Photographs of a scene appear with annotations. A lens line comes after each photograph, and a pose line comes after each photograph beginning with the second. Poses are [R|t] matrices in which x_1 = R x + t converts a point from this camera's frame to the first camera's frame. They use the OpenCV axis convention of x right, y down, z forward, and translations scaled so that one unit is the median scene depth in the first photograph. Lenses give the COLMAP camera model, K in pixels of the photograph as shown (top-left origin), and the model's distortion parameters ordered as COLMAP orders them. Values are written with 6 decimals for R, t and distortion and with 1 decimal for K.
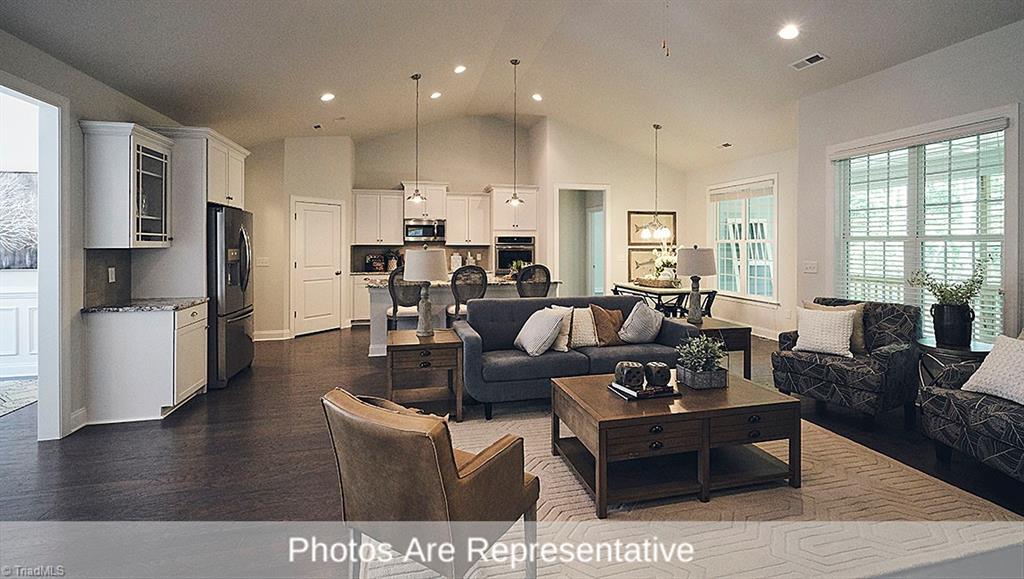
lens RADIAL K [[458.1, 0, 513.2], [0, 458.1, 243.4], [0, 0, 1]] dist [-0.000423, 0.000064]
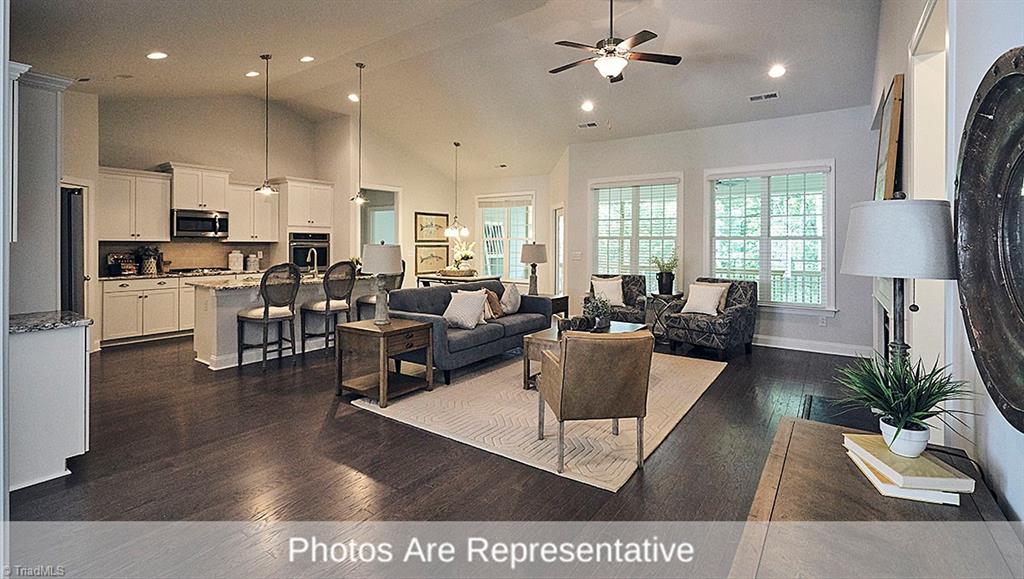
lens RADIAL K [[458.1, 0, 513.2], [0, 458.1, 243.4], [0, 0, 1]] dist [-0.000423, 0.000064]
pose [[0.750557, 0.000762, 0.660805, -0.325043], [-0.003360, 0.999991, 0.002663, 0.003216], [-0.660797, -0.004219, 0.750553, -0.010586]]
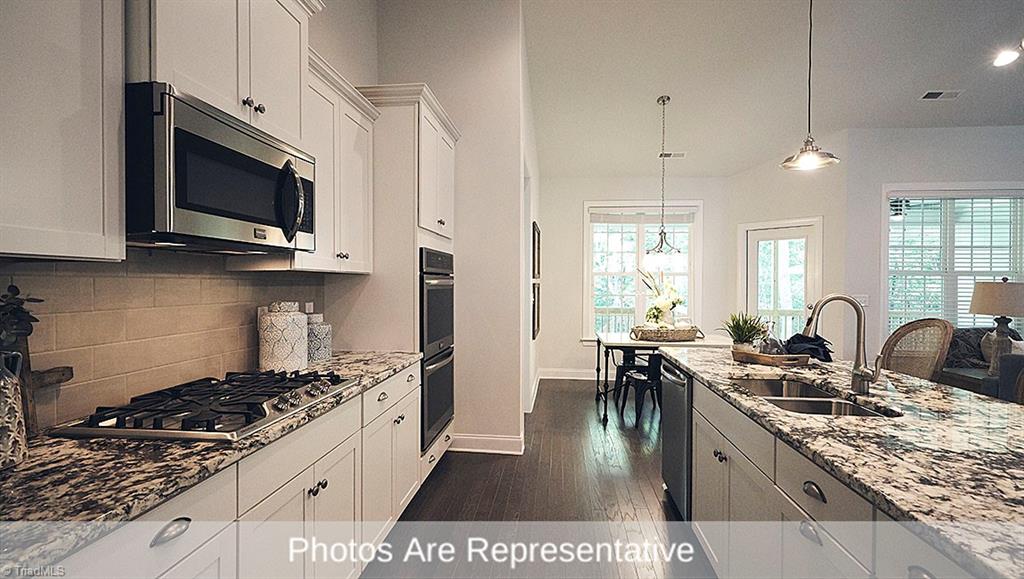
lens RADIAL K [[459.6, 0, 512.0], [0, 459.6, 289.5], [0, 0, 1]] dist [0.000125, 0.000170]
pose [[0.329829, -0.014601, 0.943928, -0.342206], [-0.006133, 0.999826, 0.017609, 0.009293], [-0.944021, -0.011597, 0.329683, 0.848597]]
